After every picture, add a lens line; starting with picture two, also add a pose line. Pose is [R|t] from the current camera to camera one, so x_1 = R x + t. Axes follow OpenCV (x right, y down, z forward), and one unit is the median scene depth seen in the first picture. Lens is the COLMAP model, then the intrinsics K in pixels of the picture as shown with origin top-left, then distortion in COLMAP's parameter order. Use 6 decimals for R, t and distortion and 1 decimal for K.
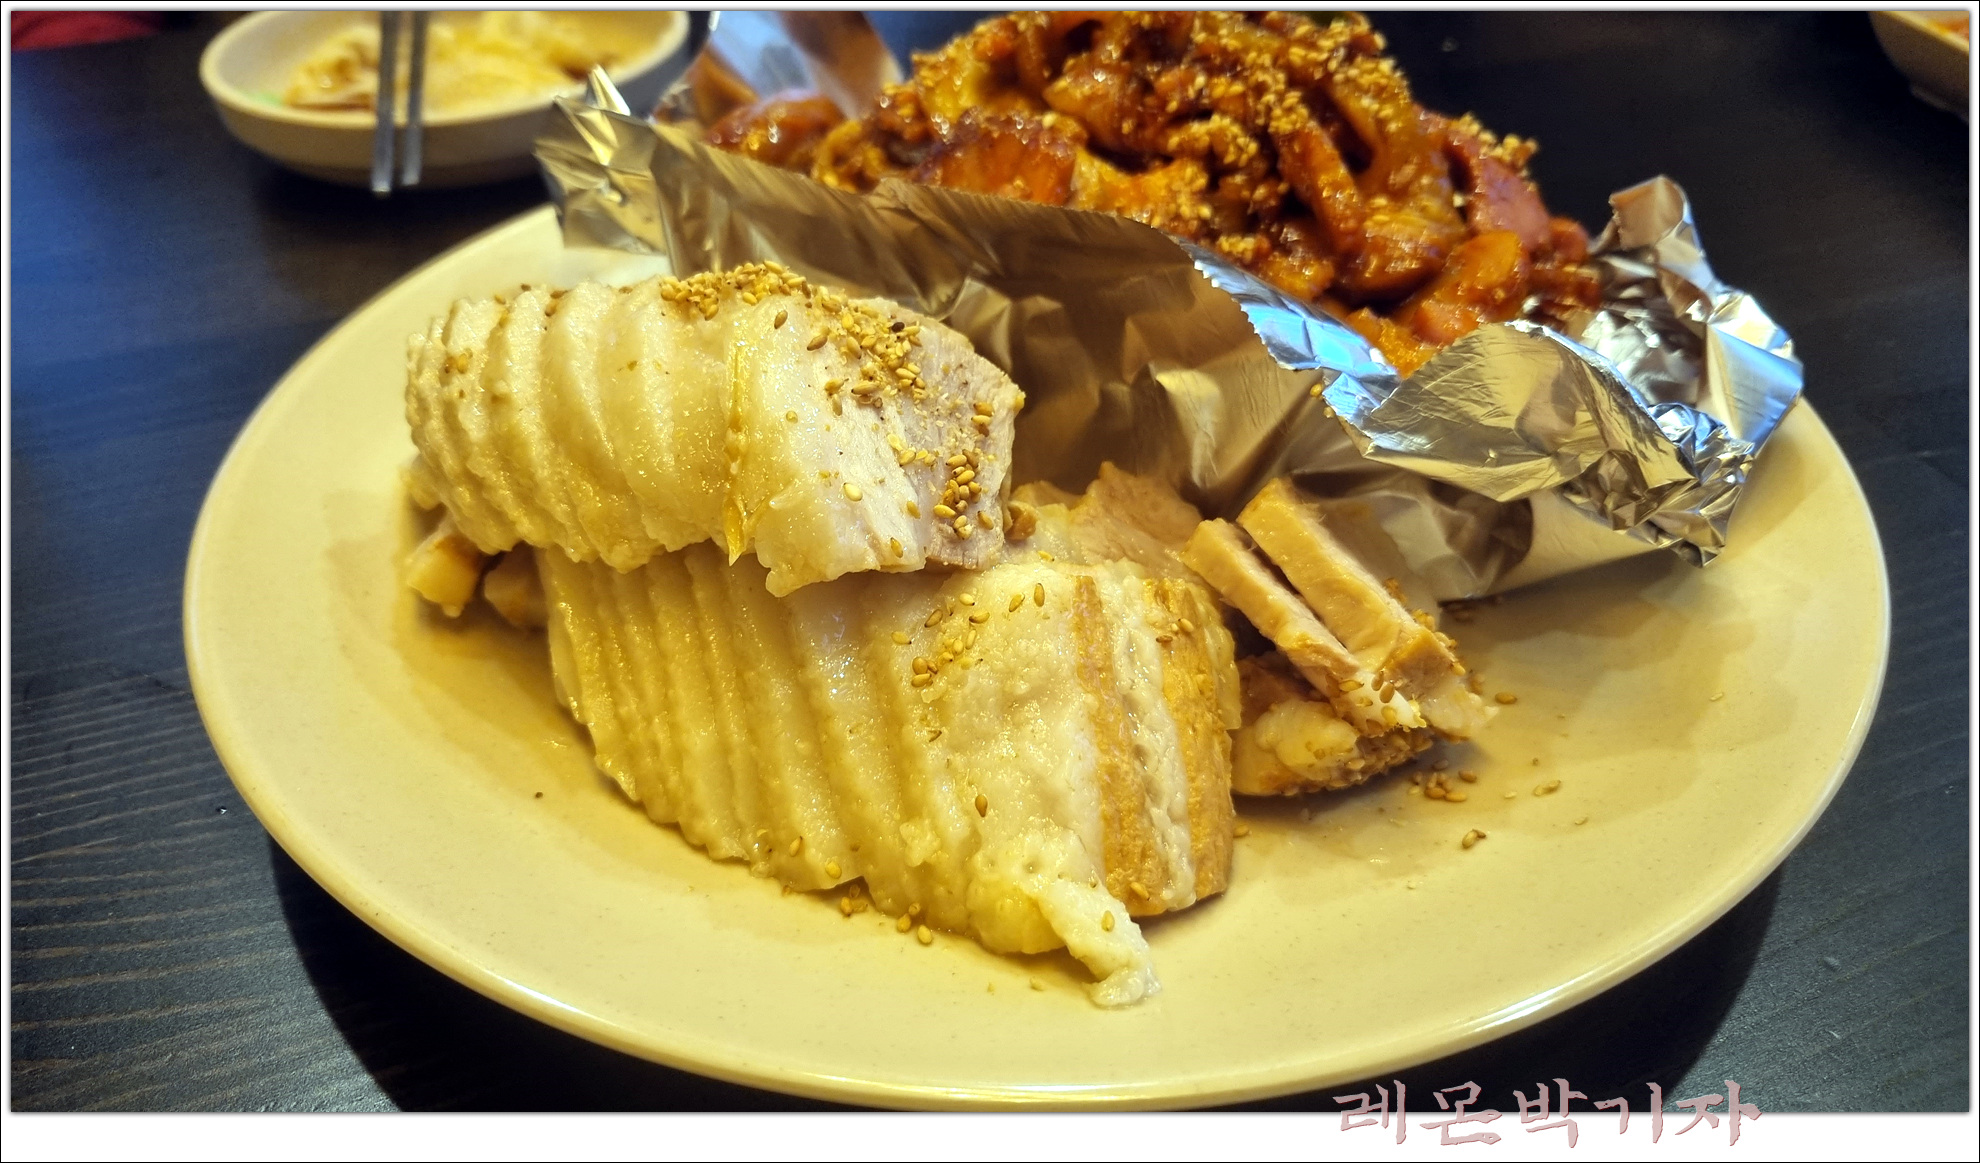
lens RADIAL K [[1487.2, 0, 983.8], [0, 1487.2, 563.1], [0, 0, 1]] dist [0.004837, -0.000385]
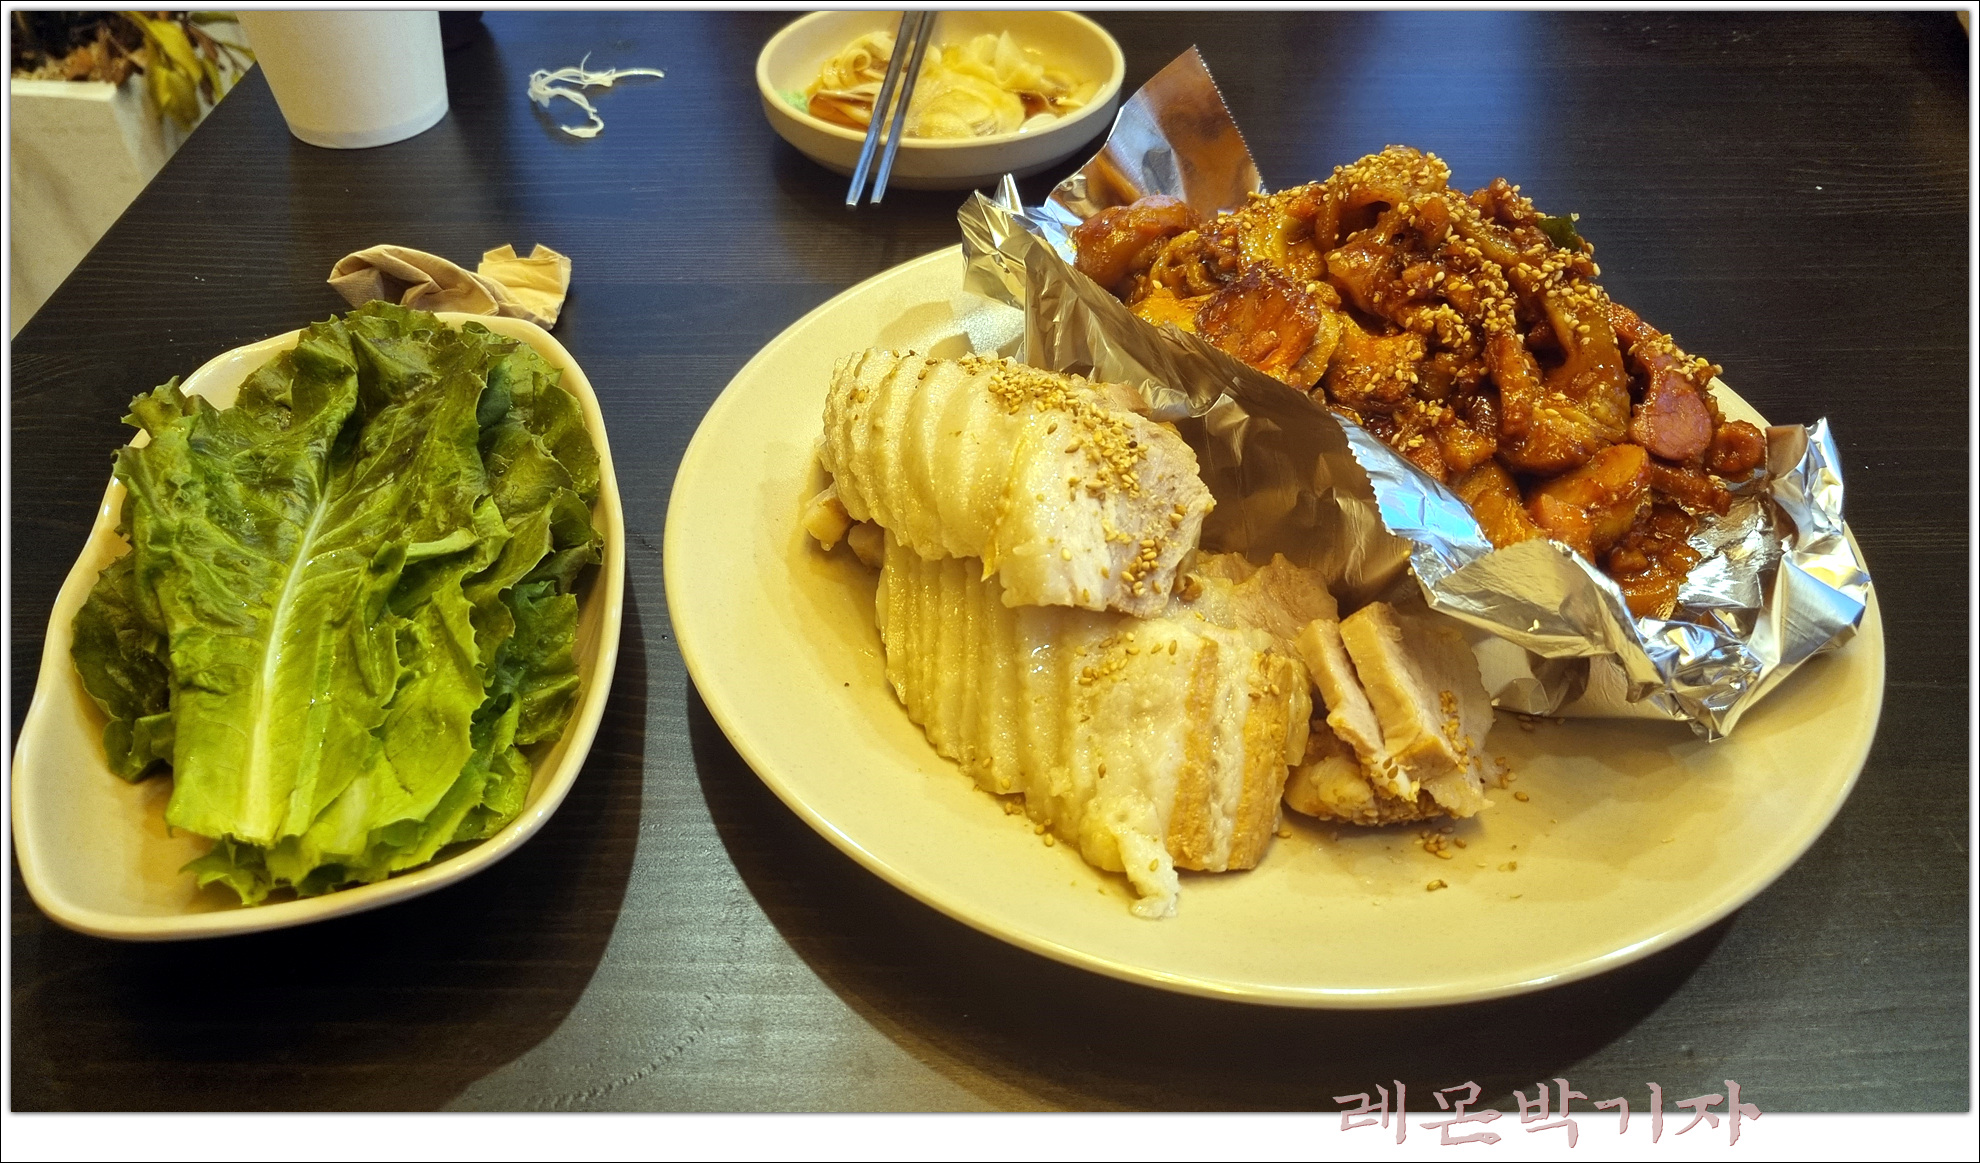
lens RADIAL K [[1487.2, 0, 987.5], [0, 1487.2, 590.8], [0, 0, 1]] dist [0.004837, -0.000385]
pose [[0.937557, 0.243192, -0.248687, 0.204363], [-0.217744, 0.967890, 0.125602, -0.168087], [0.271247, -0.063609, 0.960406, -0.455142]]
